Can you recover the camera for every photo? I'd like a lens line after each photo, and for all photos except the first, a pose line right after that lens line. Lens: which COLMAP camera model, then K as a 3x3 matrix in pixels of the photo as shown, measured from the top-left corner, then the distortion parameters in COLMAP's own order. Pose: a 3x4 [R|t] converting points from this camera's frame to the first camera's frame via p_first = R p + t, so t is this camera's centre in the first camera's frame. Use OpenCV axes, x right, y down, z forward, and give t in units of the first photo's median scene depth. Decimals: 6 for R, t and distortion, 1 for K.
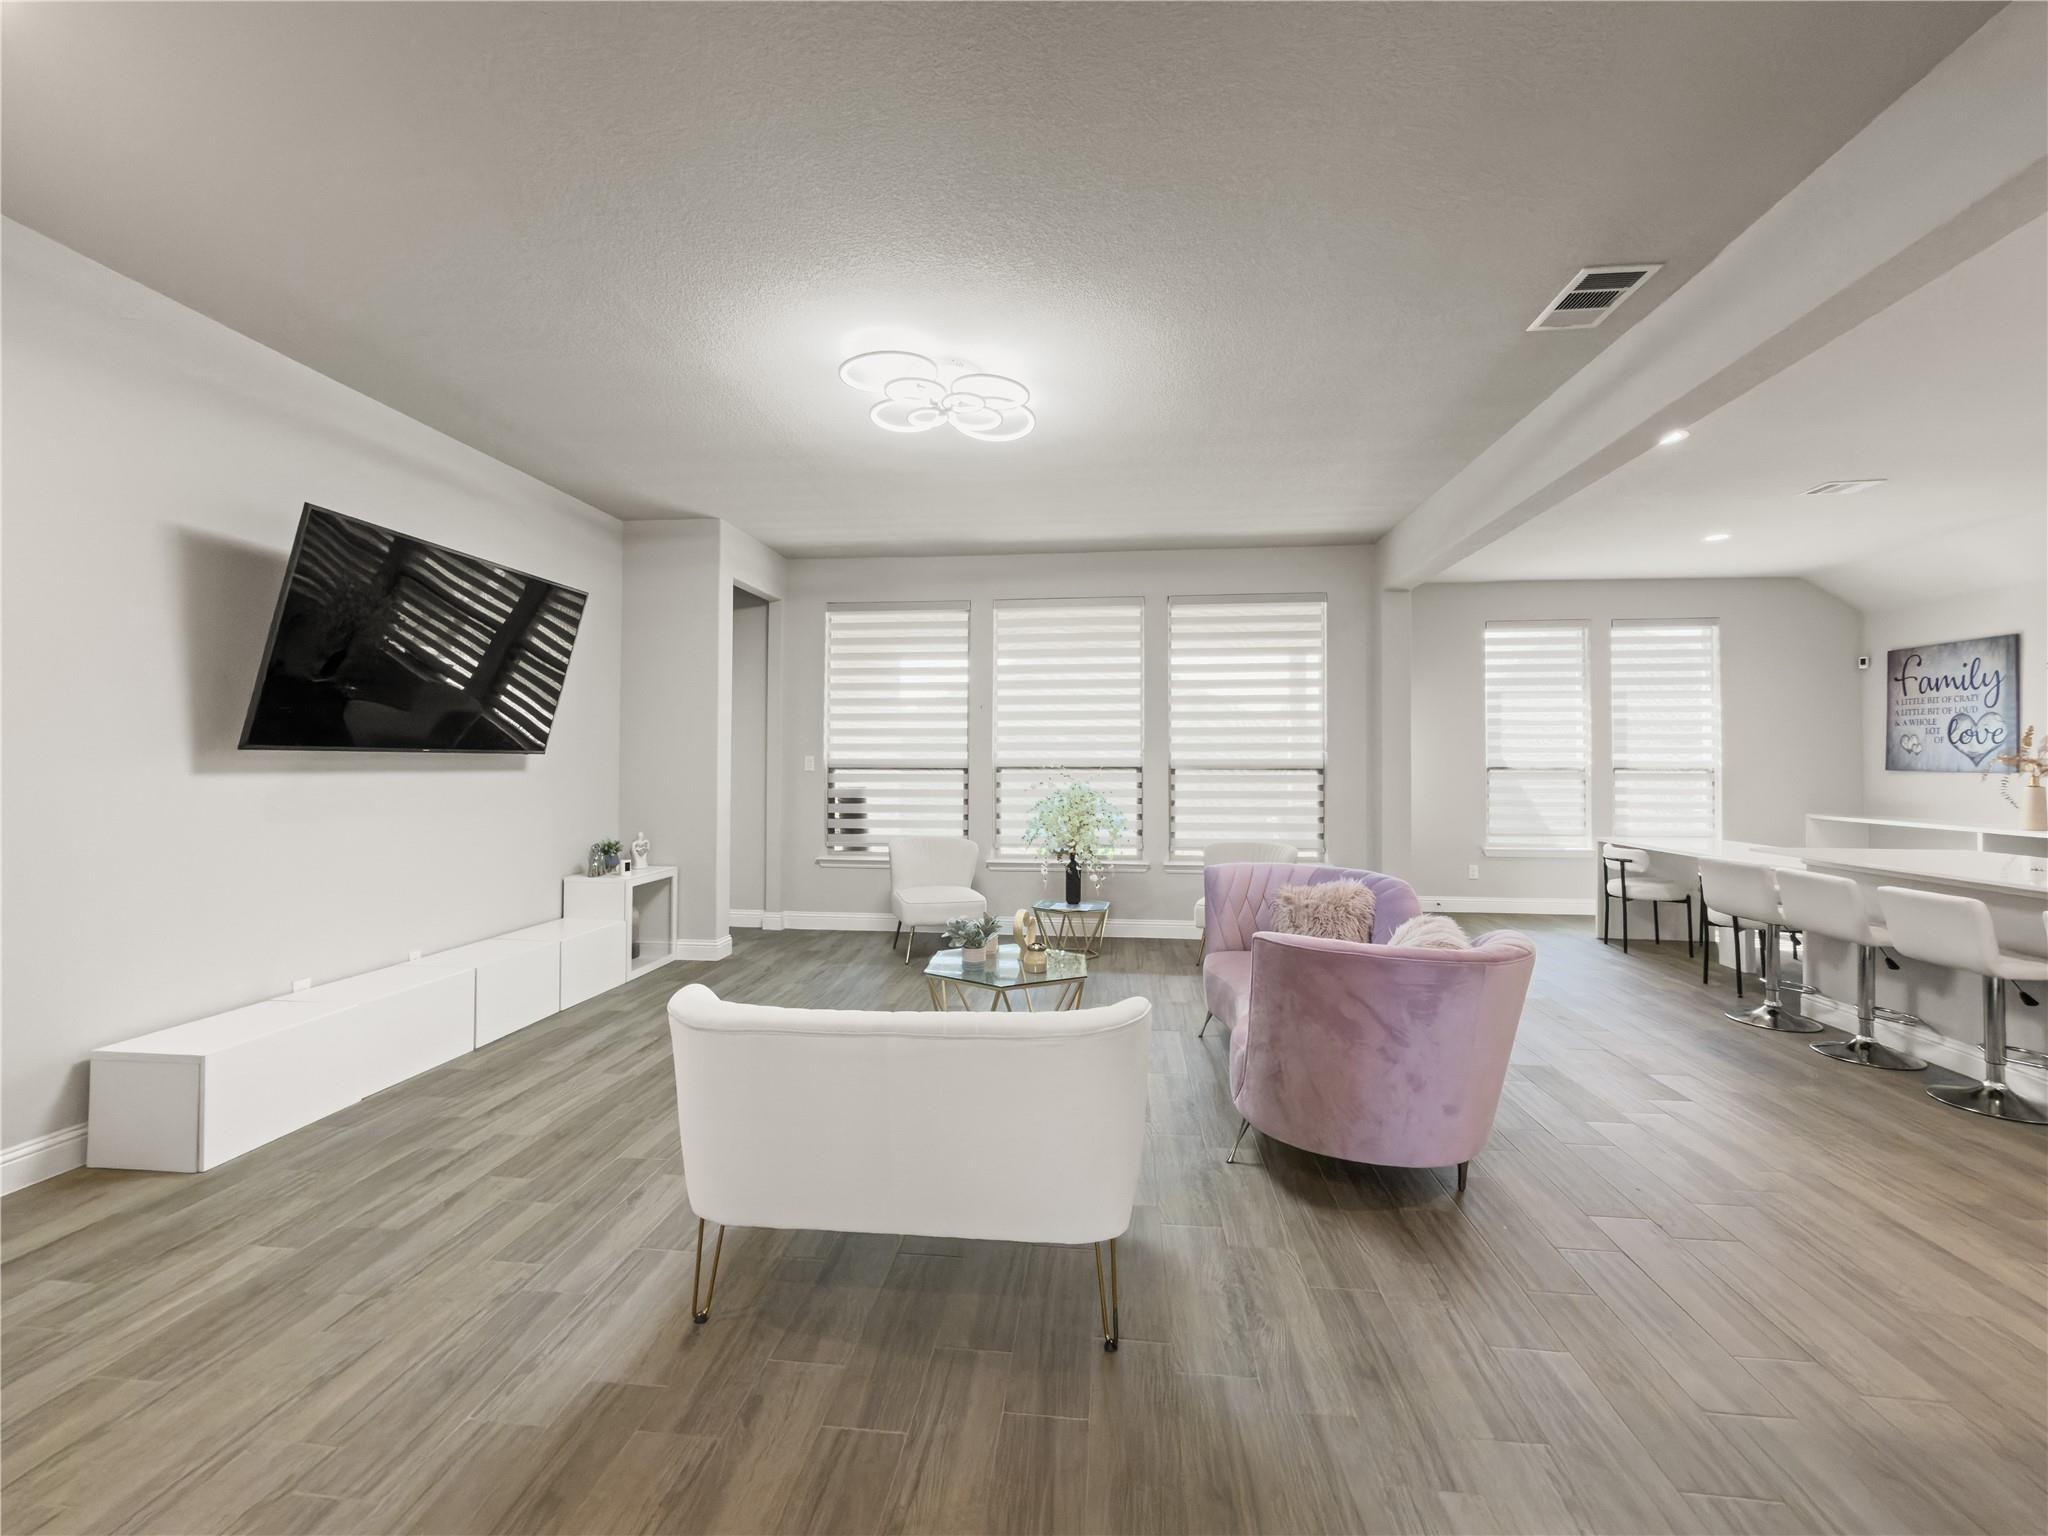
lens RADIAL K [[812.0, 0, 1034.6], [0, 812.0, 750.1], [0, 0, 1]] dist [-0.000721, -0.000115]
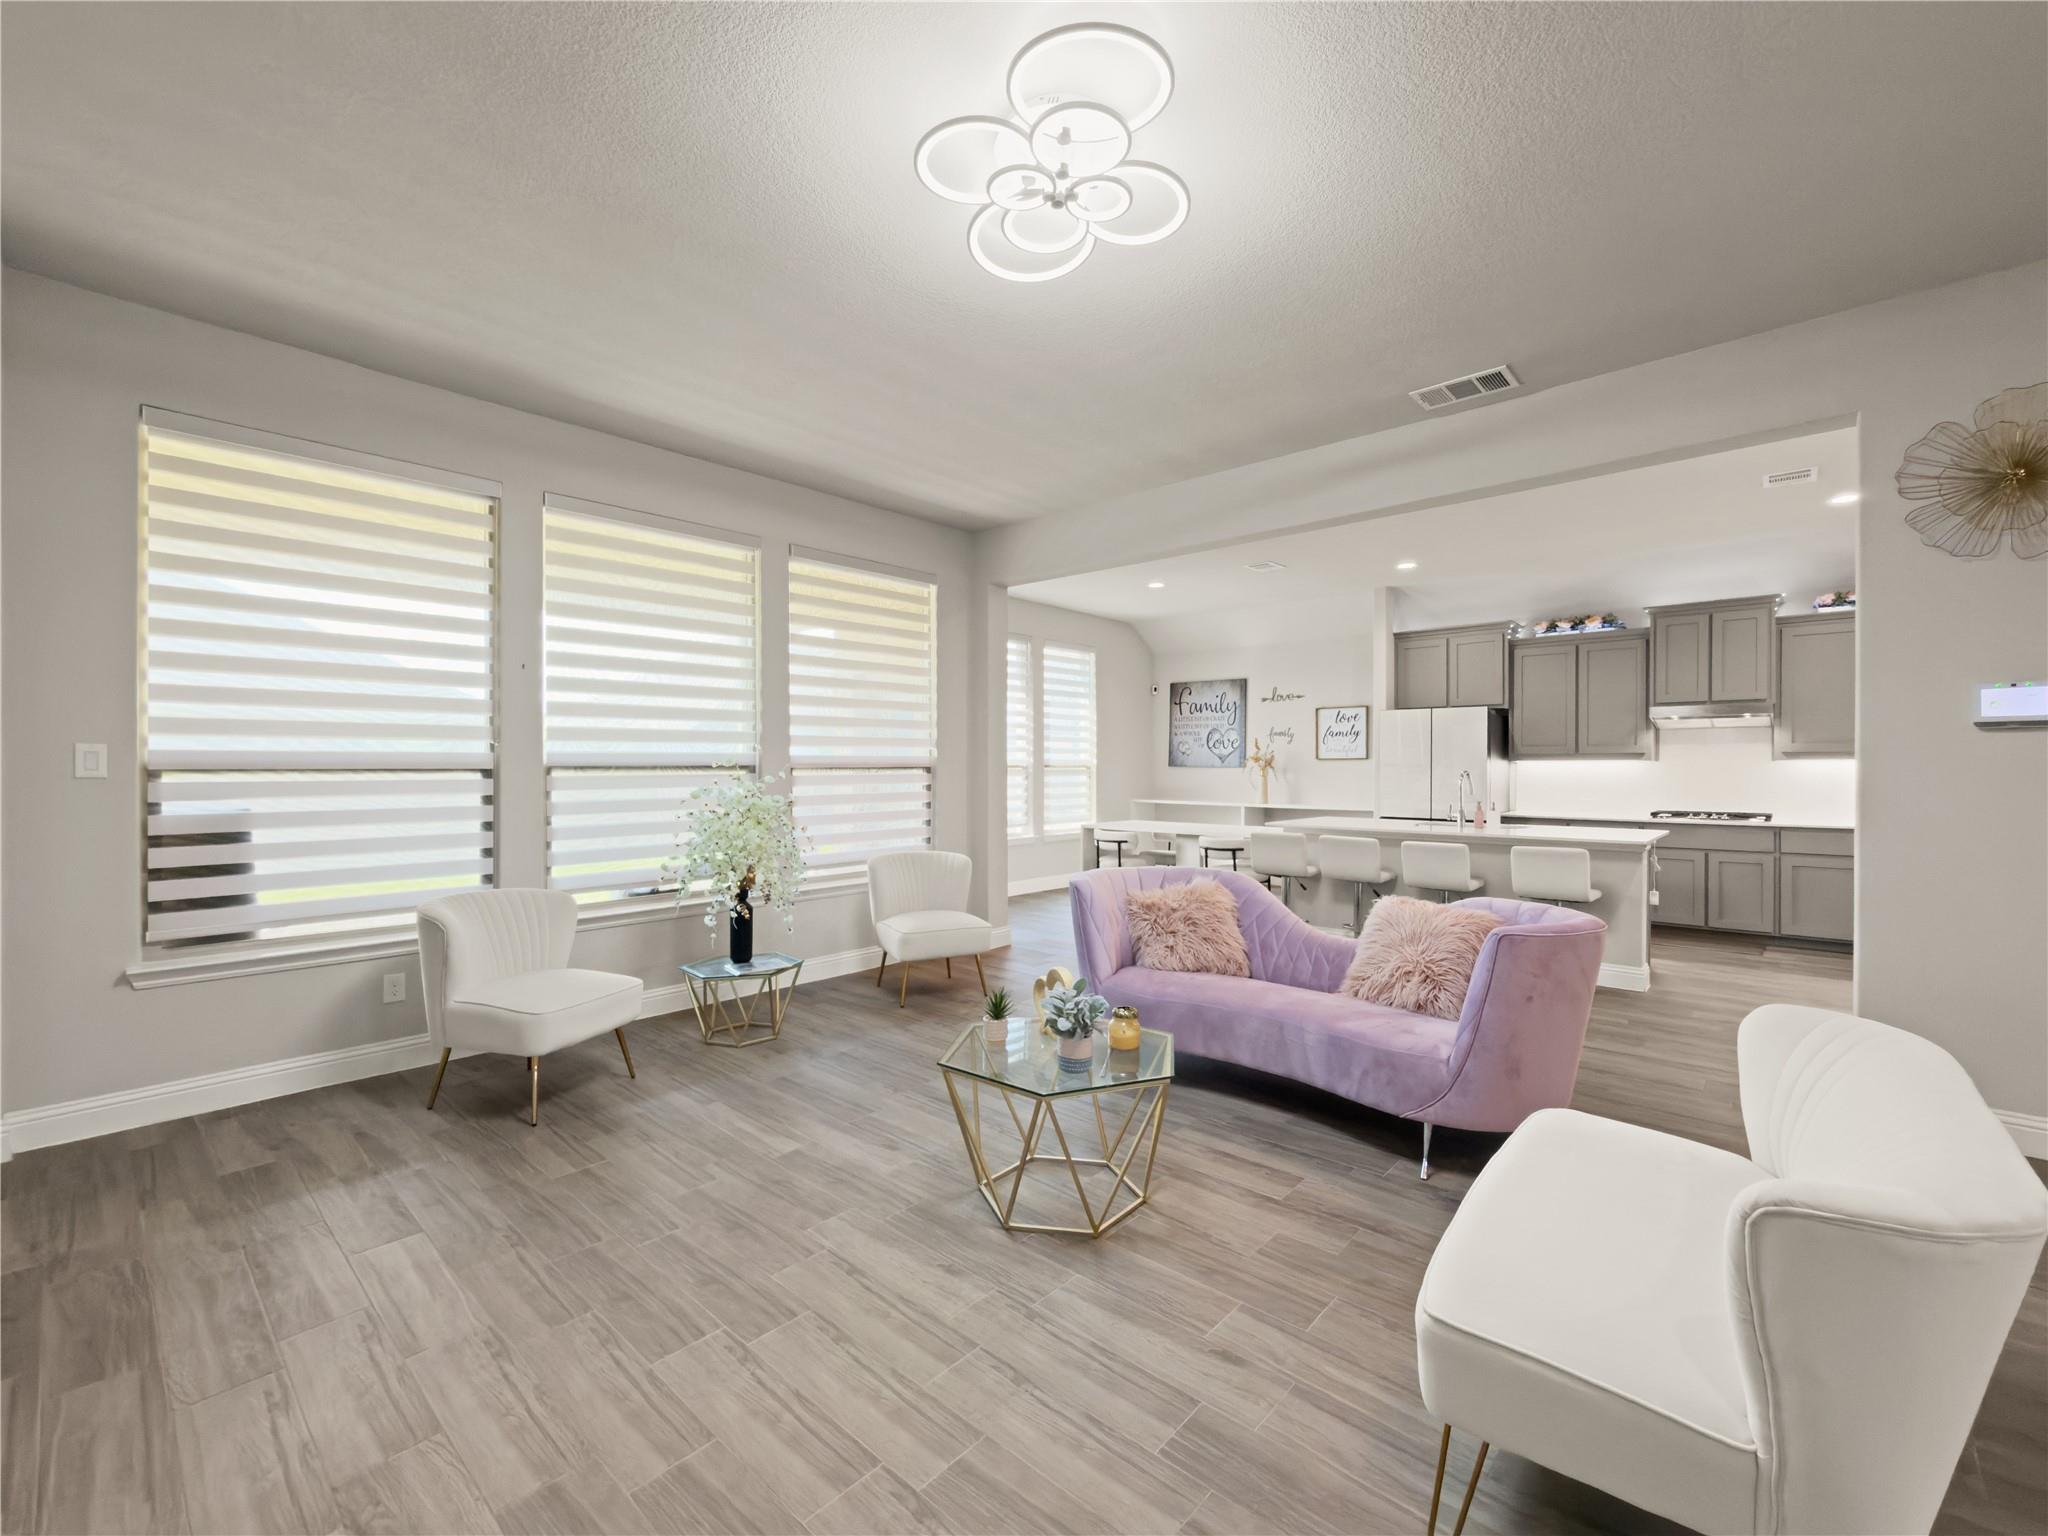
lens RADIAL K [[859.1, 0, 1024.0], [0, 859.1, 768.0], [0, 0, 1]] dist [-0.000075, -0.000049]
pose [[0.602573, -0.005590, 0.798044, -0.340627], [-0.011551, 0.999810, 0.015726, 0.007409], [-0.797980, -0.018694, 0.602394, 0.317807]]
